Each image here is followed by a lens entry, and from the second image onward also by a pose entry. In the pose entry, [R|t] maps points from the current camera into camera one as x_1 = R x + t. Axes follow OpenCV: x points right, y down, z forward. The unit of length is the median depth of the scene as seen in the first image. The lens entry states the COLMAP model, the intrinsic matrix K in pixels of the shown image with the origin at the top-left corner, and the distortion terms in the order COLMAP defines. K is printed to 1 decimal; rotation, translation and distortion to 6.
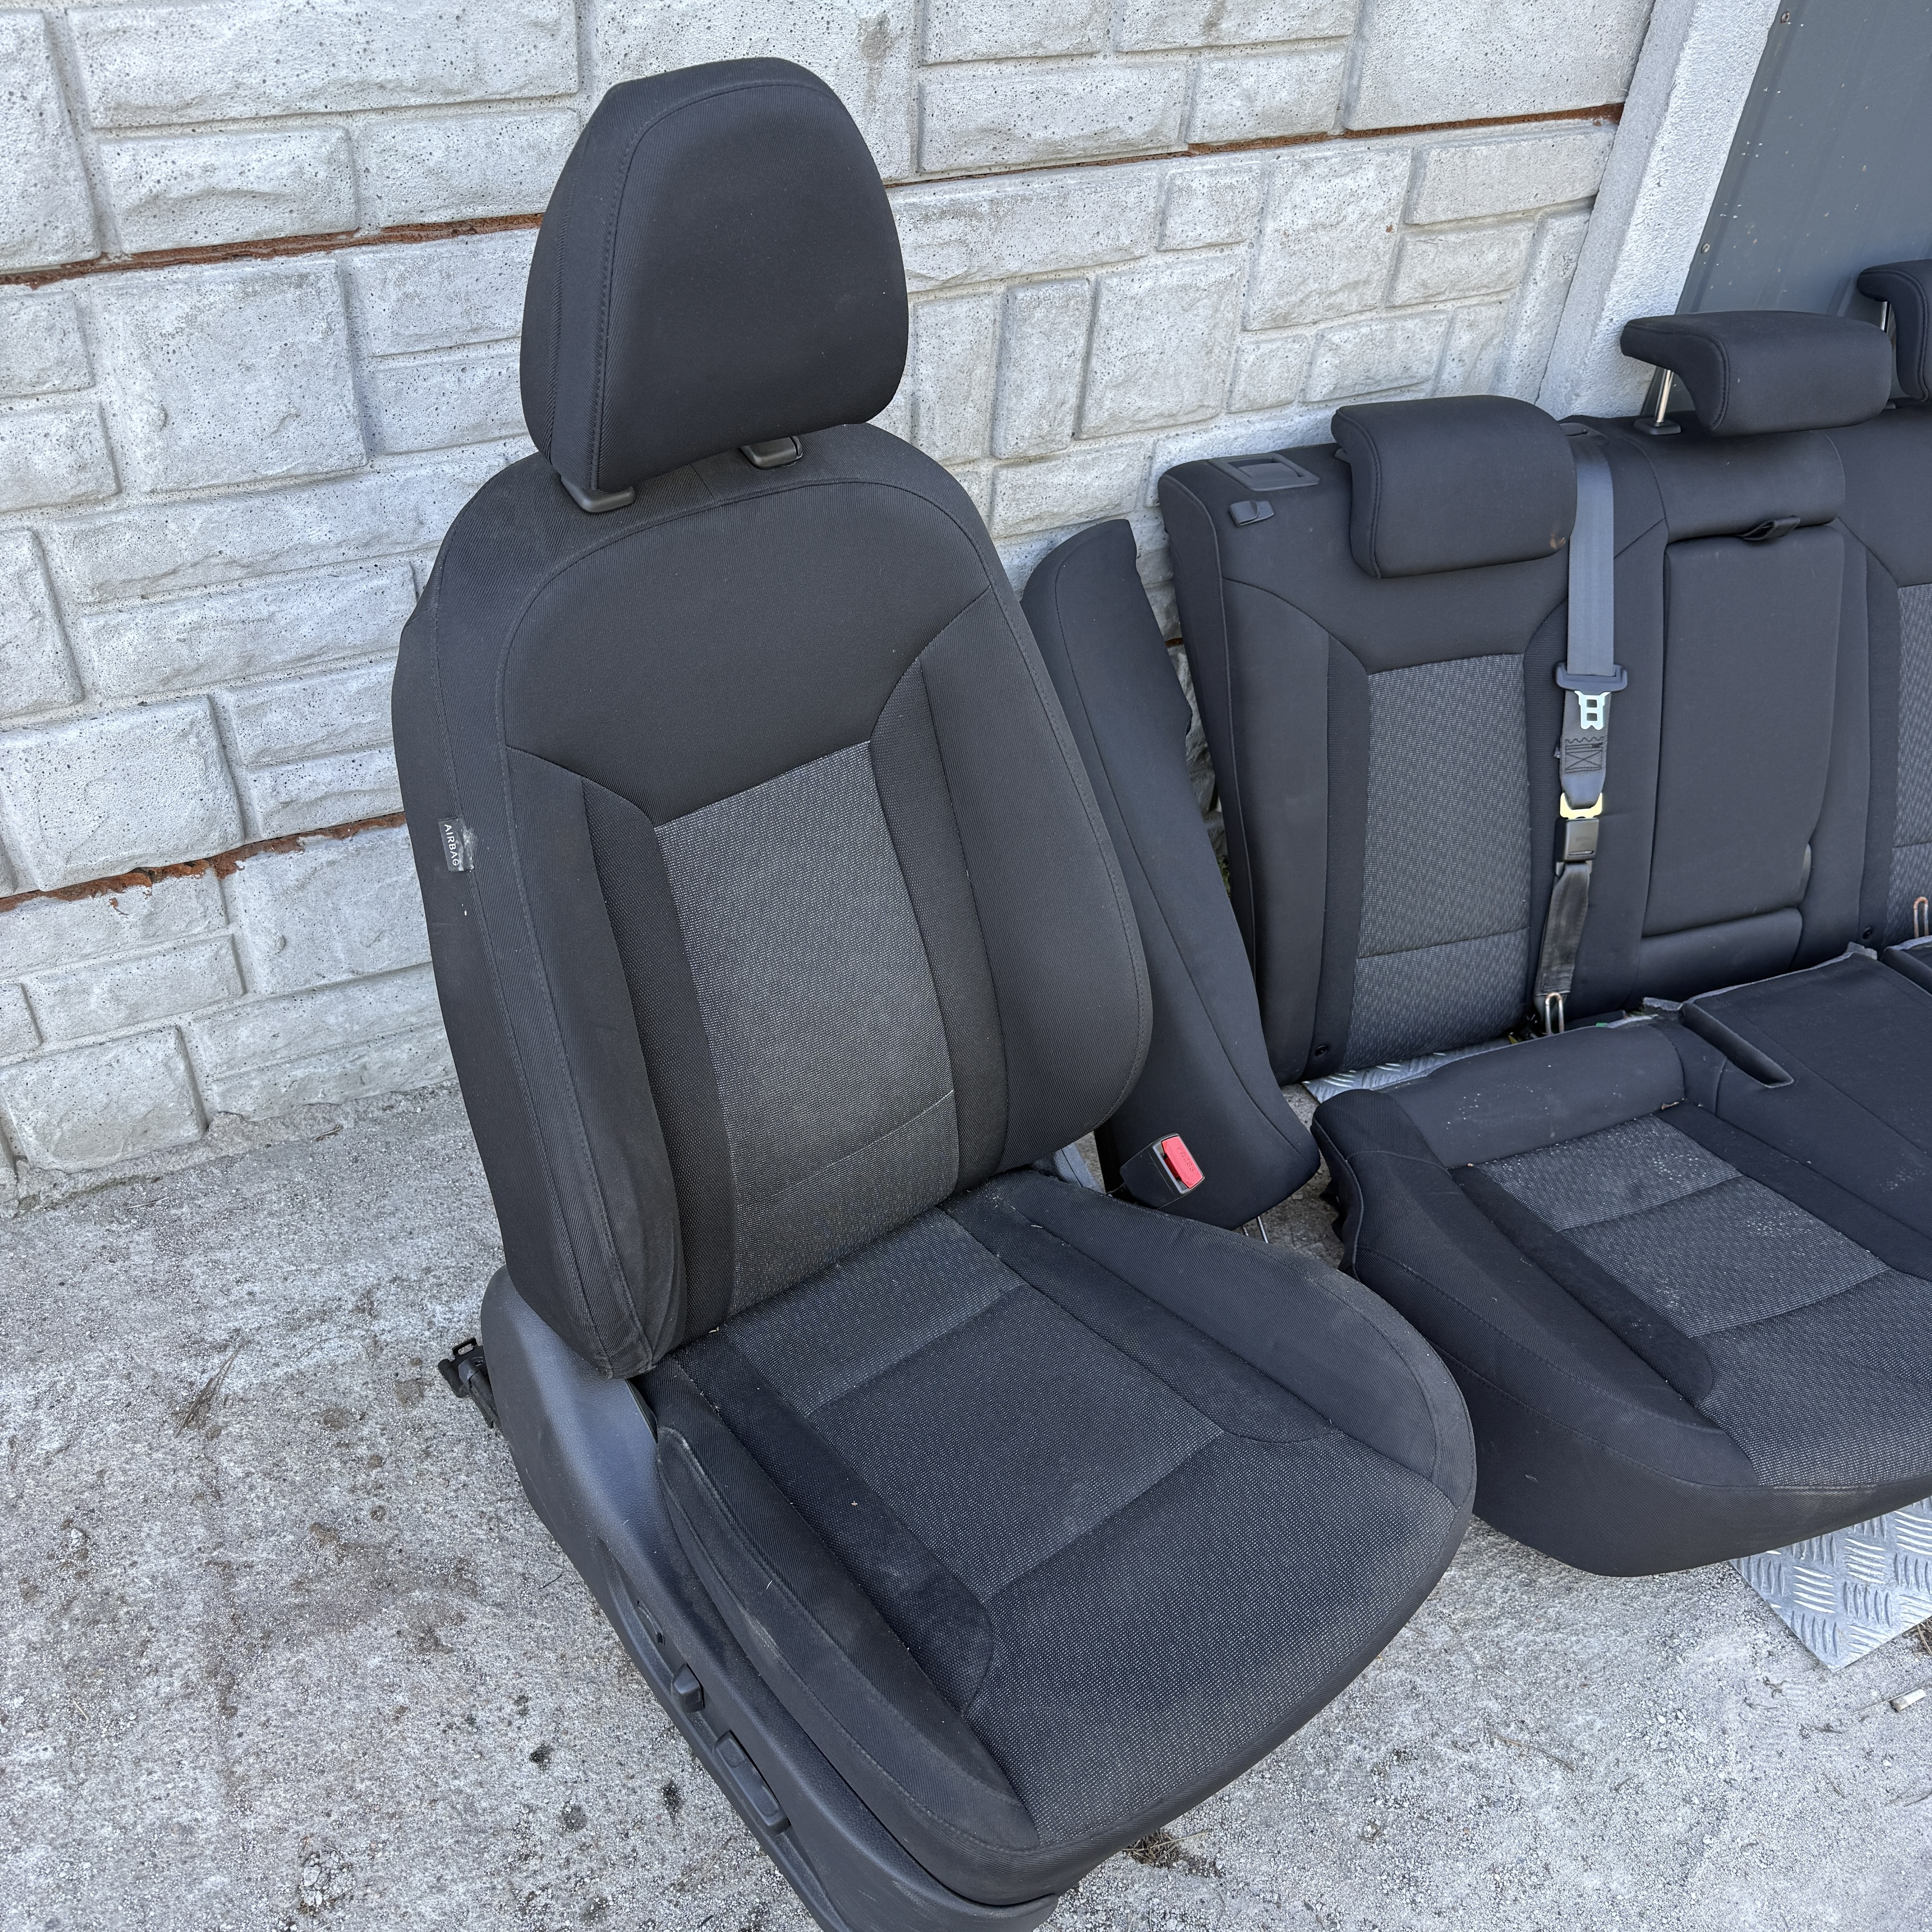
lens RADIAL K [[1746.4, 0, 1027.1], [0, 1746.4, 967.0], [0, 0, 1]] dist [0.101320, -0.160667]
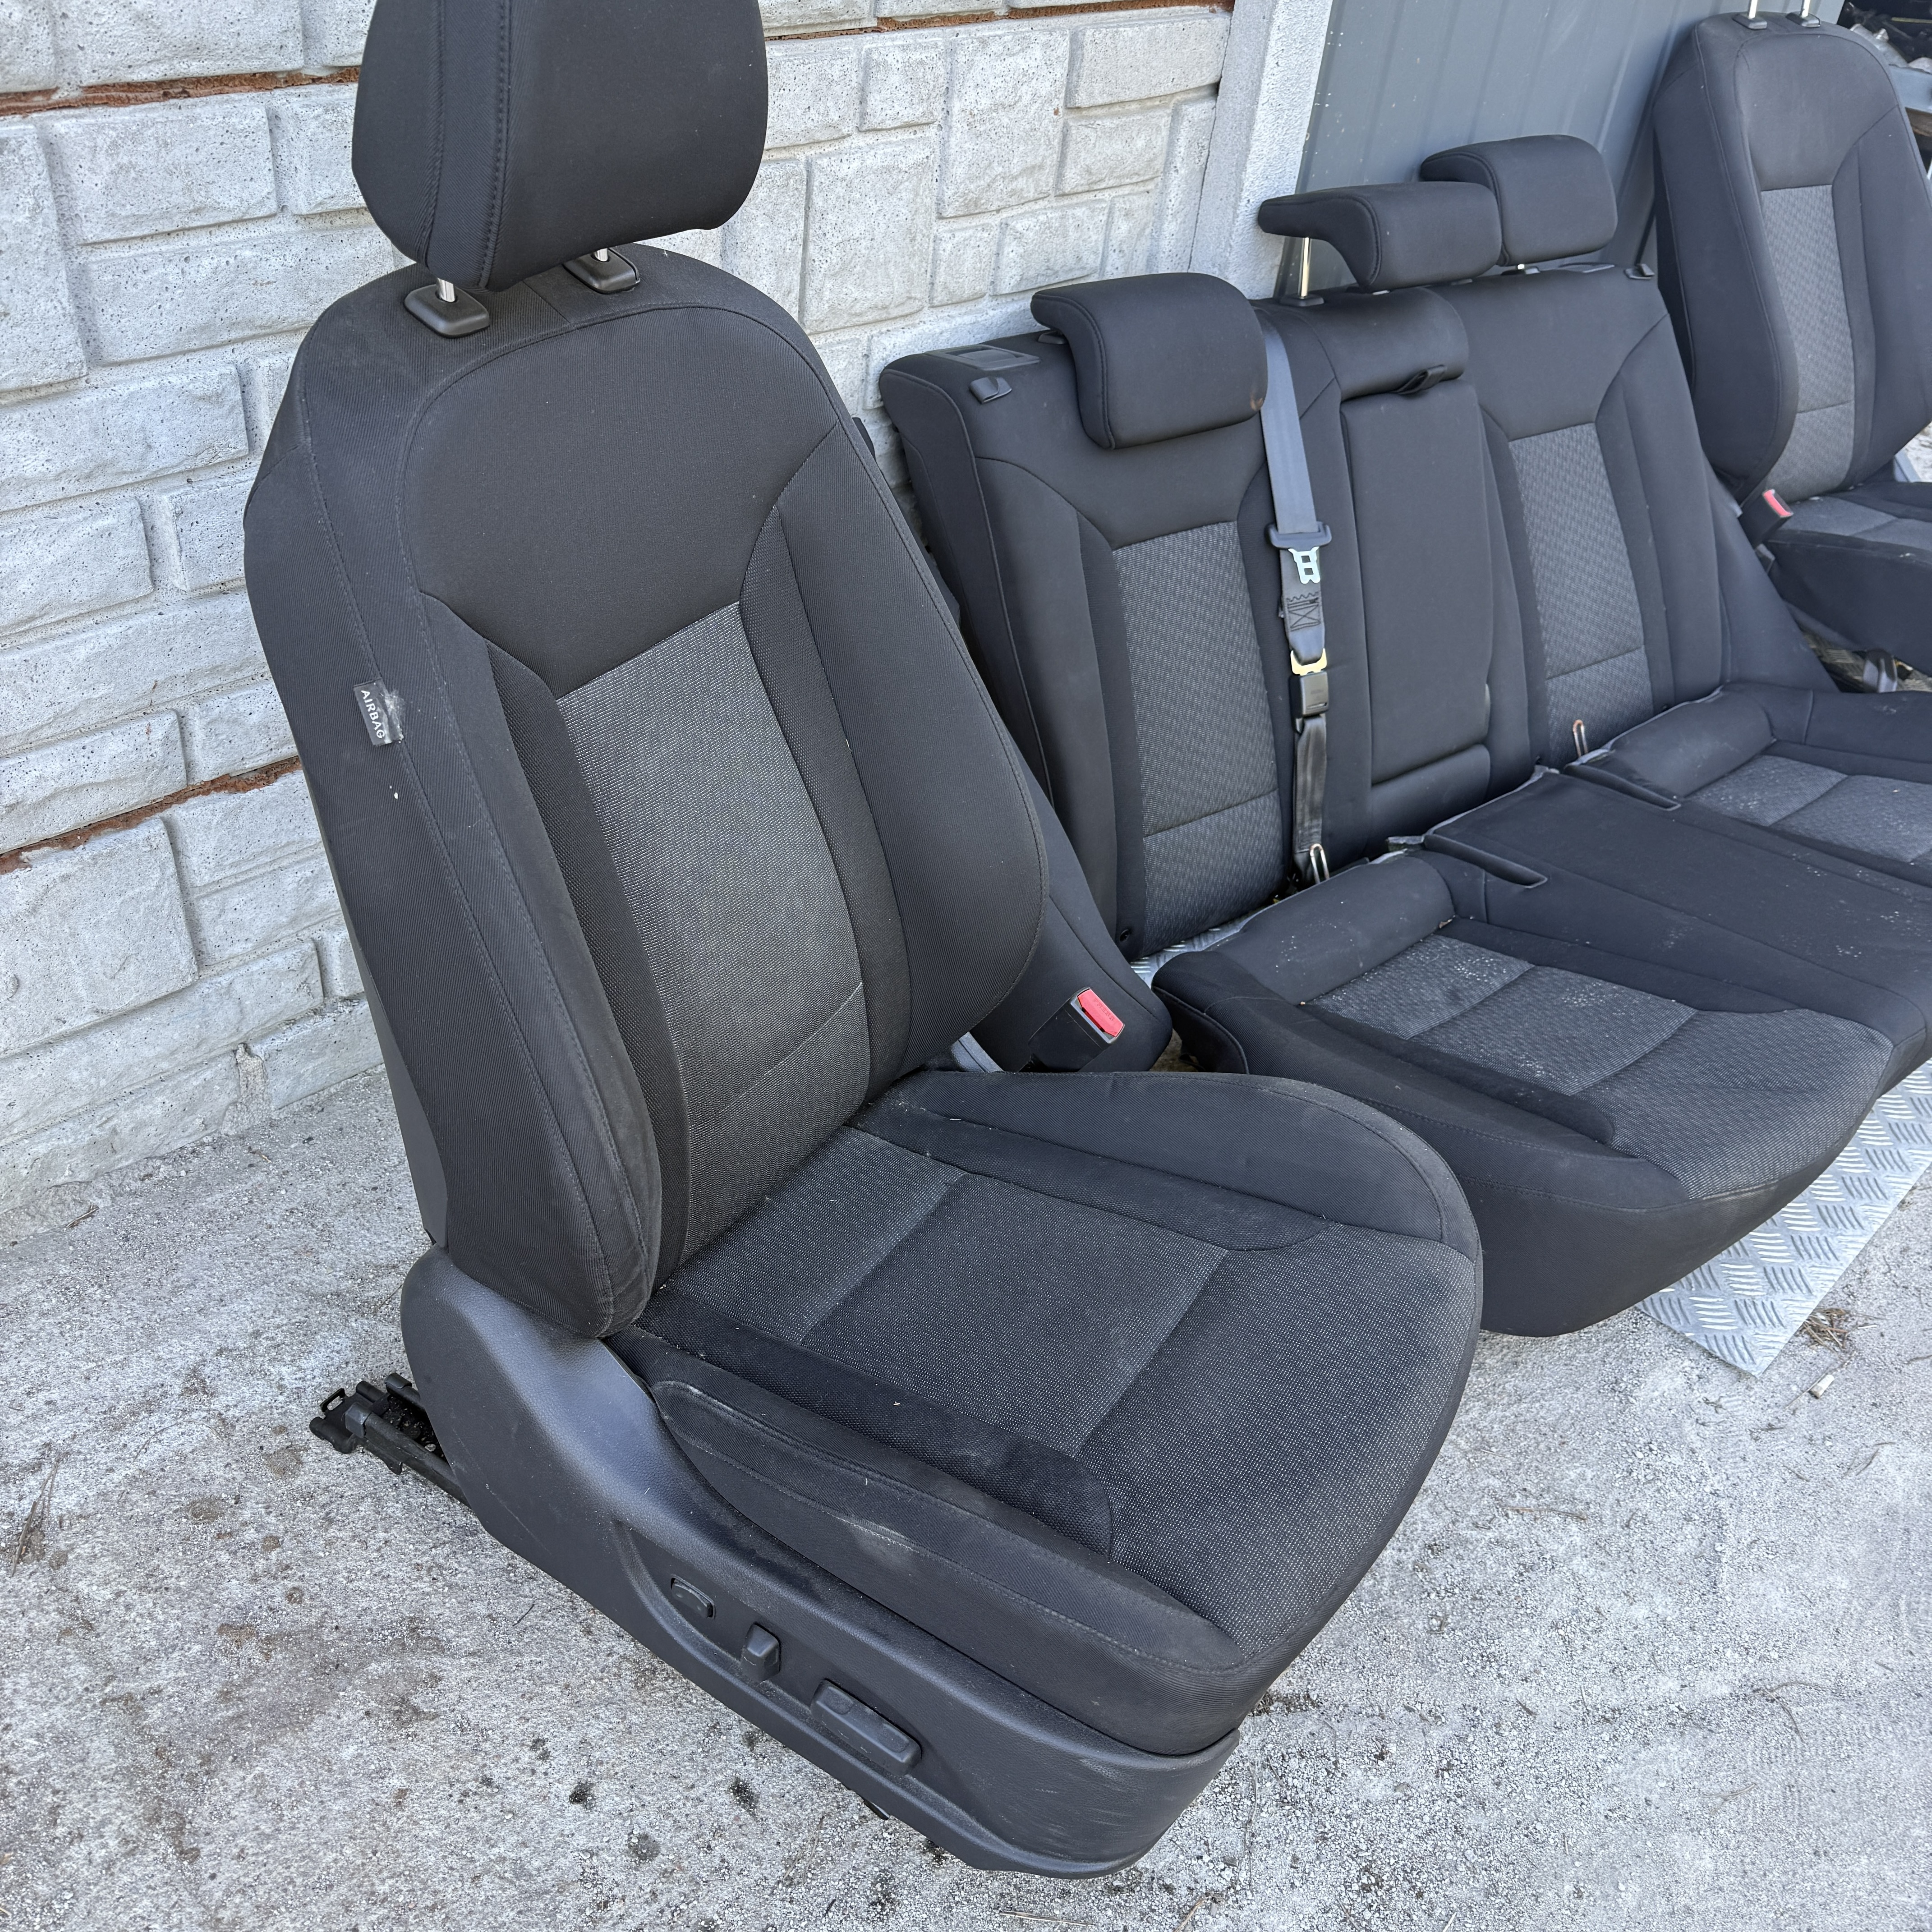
lens RADIAL K [[1728.9, 0, 953.9], [0, 1728.9, 983.1], [0, 0, 1]] dist [0.119328, -0.211135]
pose [[0.950432, -0.180290, 0.253325, -0.213642], [0.193988, 0.980546, -0.029962, 0.100978], [-0.242995, 0.077619, 0.966917, 0.082036]]
